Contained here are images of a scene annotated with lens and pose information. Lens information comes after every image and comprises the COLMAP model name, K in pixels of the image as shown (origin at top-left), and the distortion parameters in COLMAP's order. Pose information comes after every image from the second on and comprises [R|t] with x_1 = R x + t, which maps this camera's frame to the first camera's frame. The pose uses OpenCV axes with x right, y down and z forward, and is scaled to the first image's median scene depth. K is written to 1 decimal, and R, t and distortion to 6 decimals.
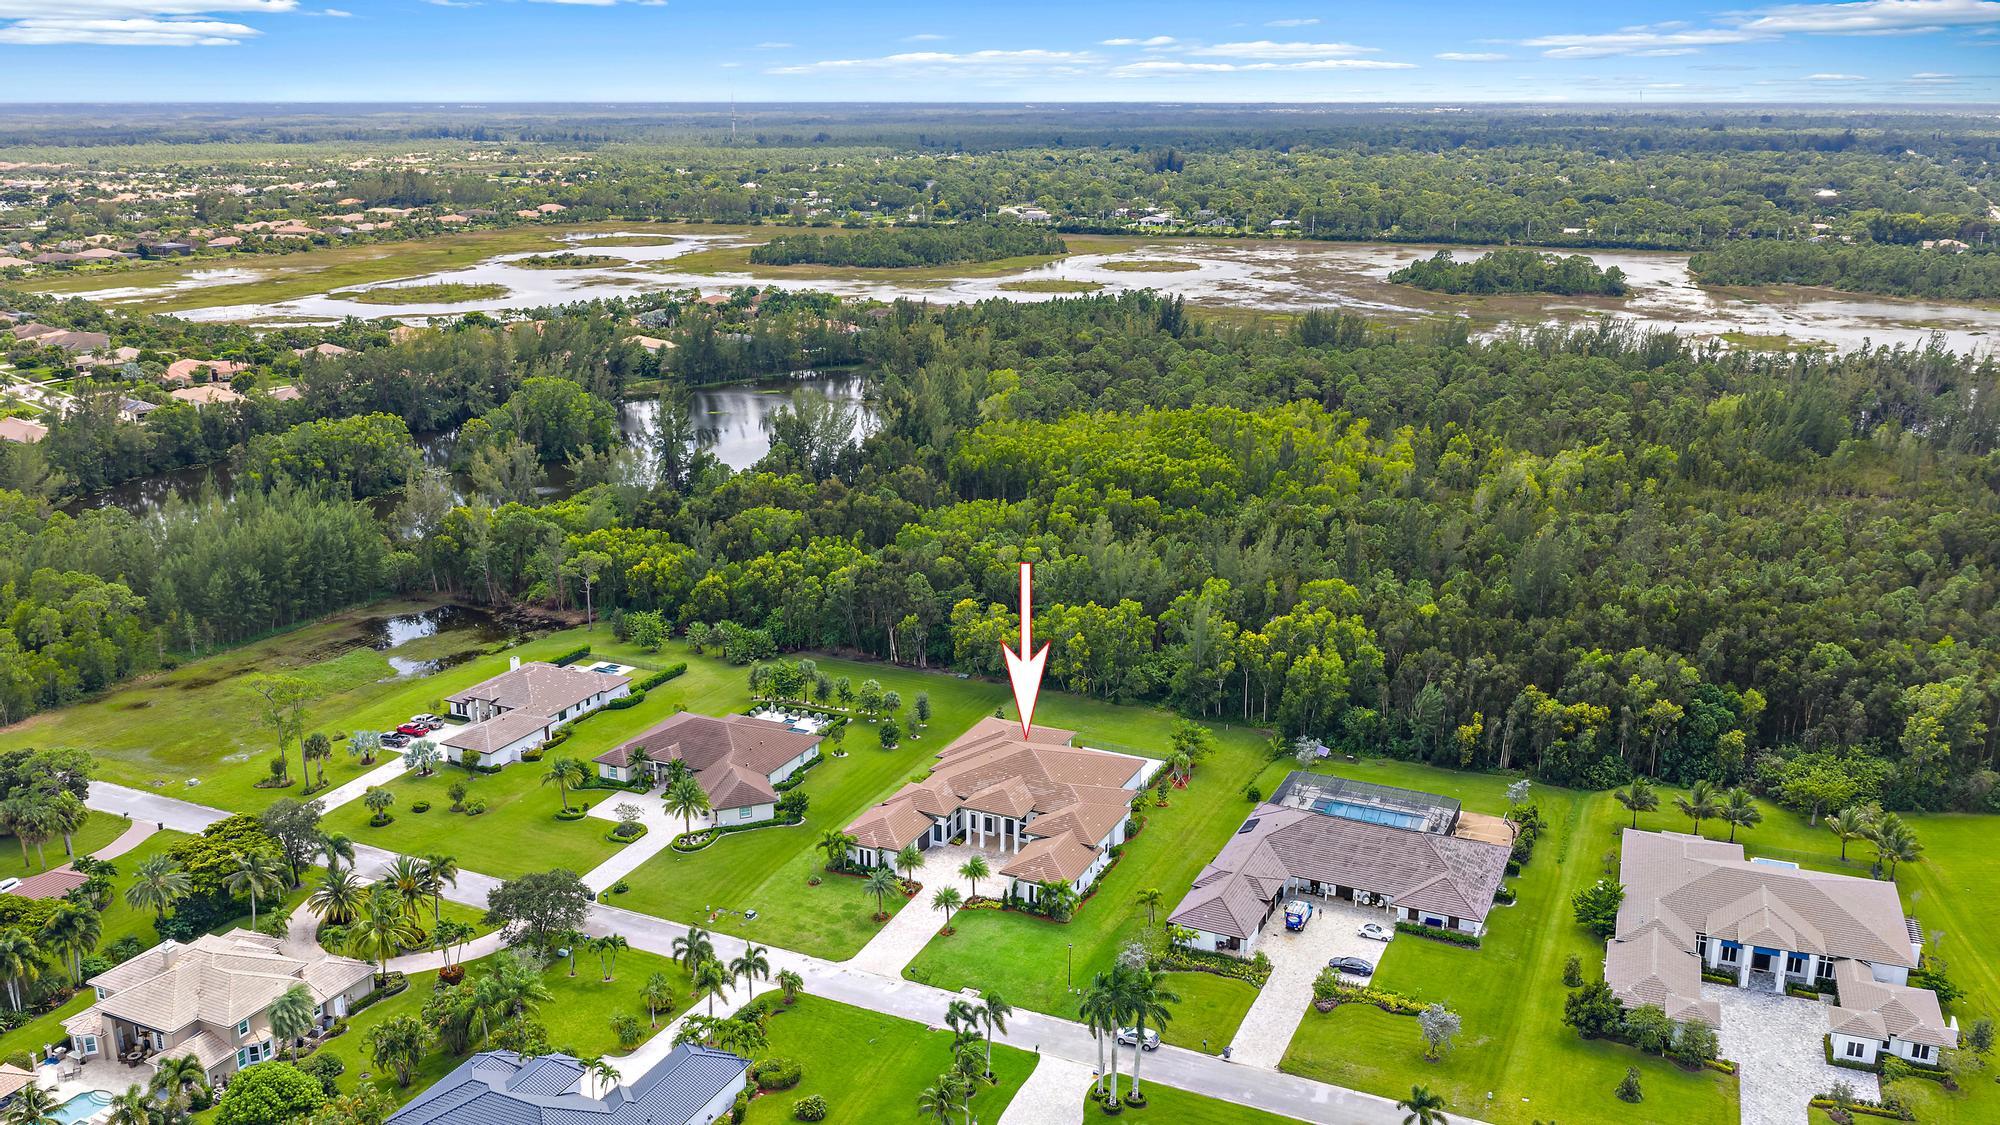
lens RADIAL K [[1664.2, 0, 1000.0], [0, 1664.2, 562.5], [0, 0, 1]] dist [0.020401, -0.000283]
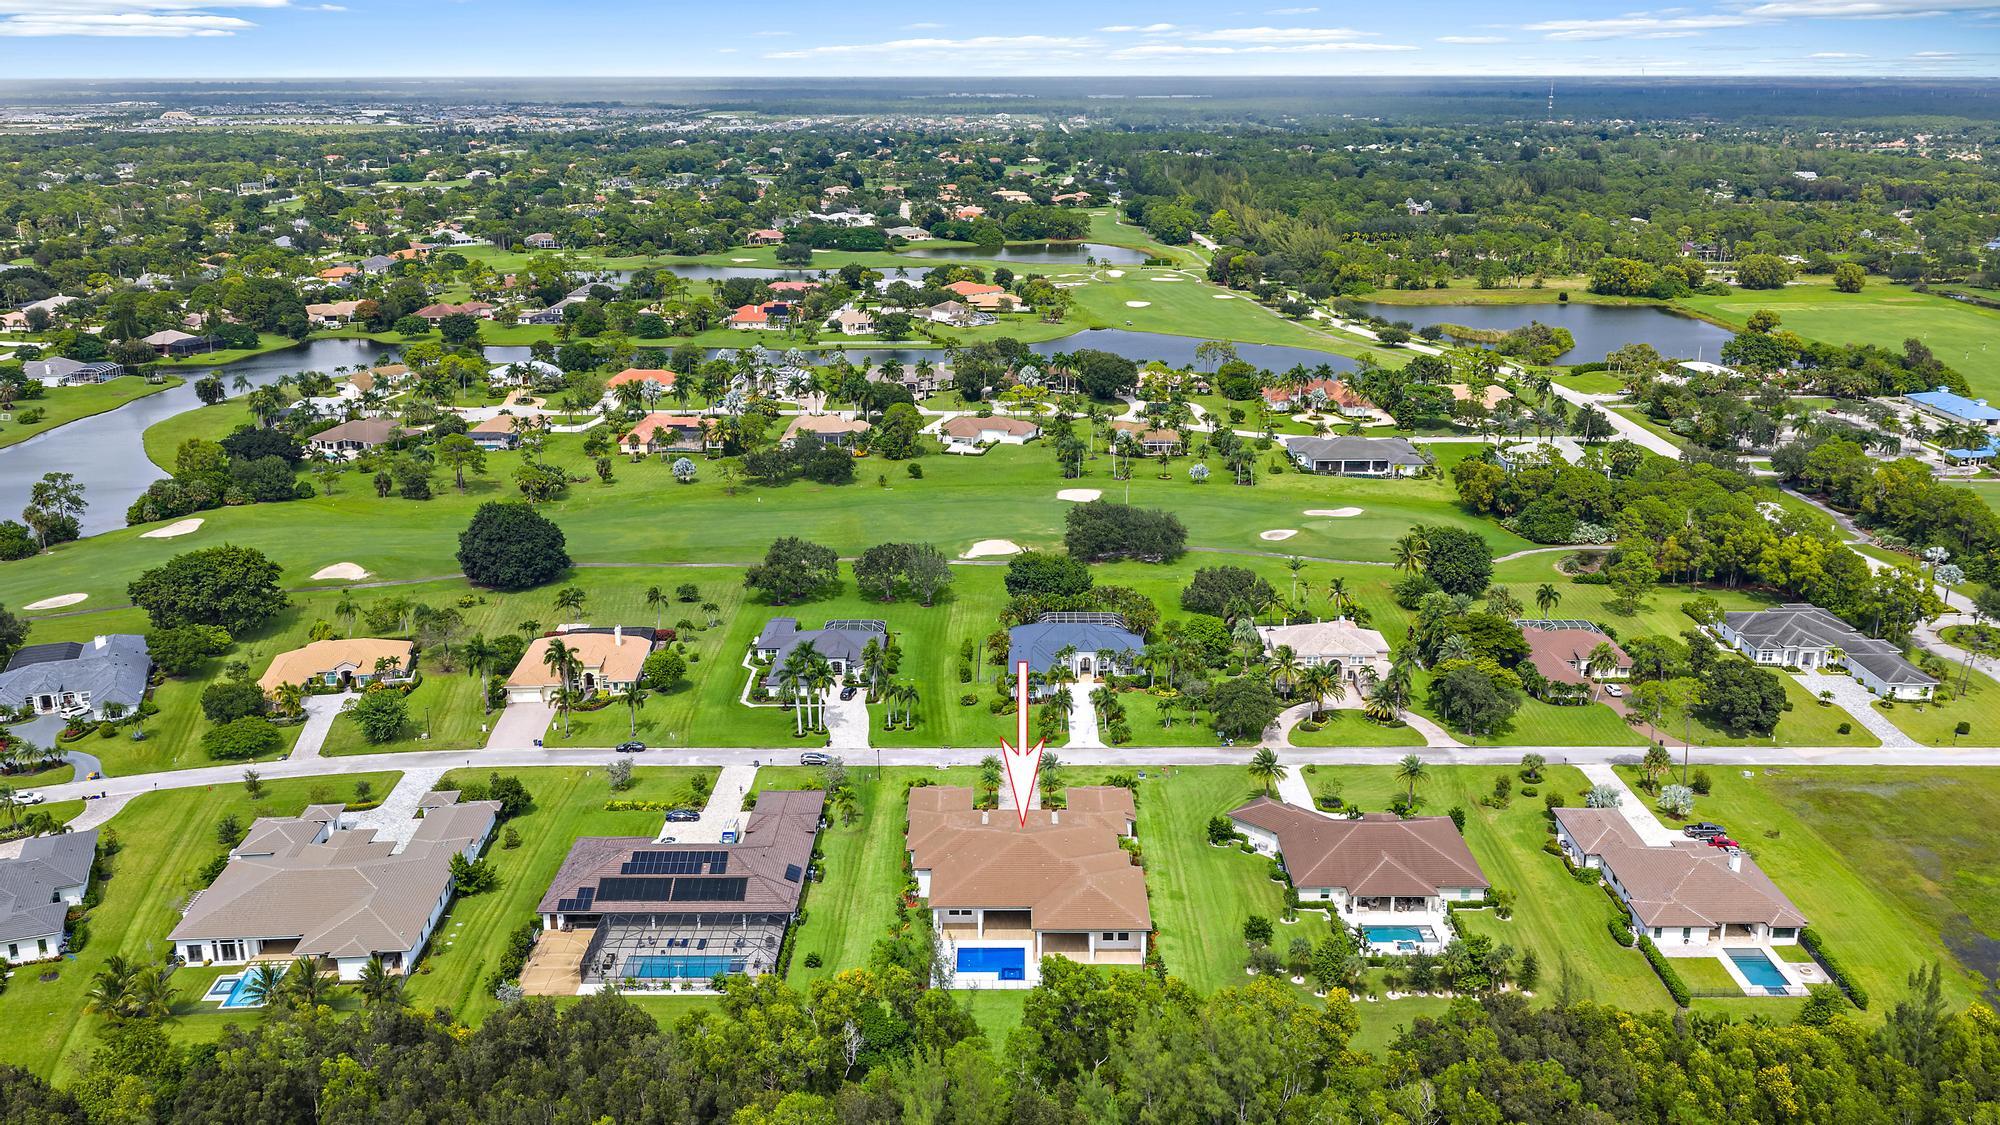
lens RADIAL K [[1661.7, 0, 1010.1], [0, 1661.7, 559.4], [0, 0, 1]] dist [0.031936, -0.063555]
pose [[-0.903163, 0.124788, -0.410761, 0.412638], [-0.115436, 0.850988, 0.512342, -0.528824], [0.413487, 0.510145, -0.754176, 1.675589]]
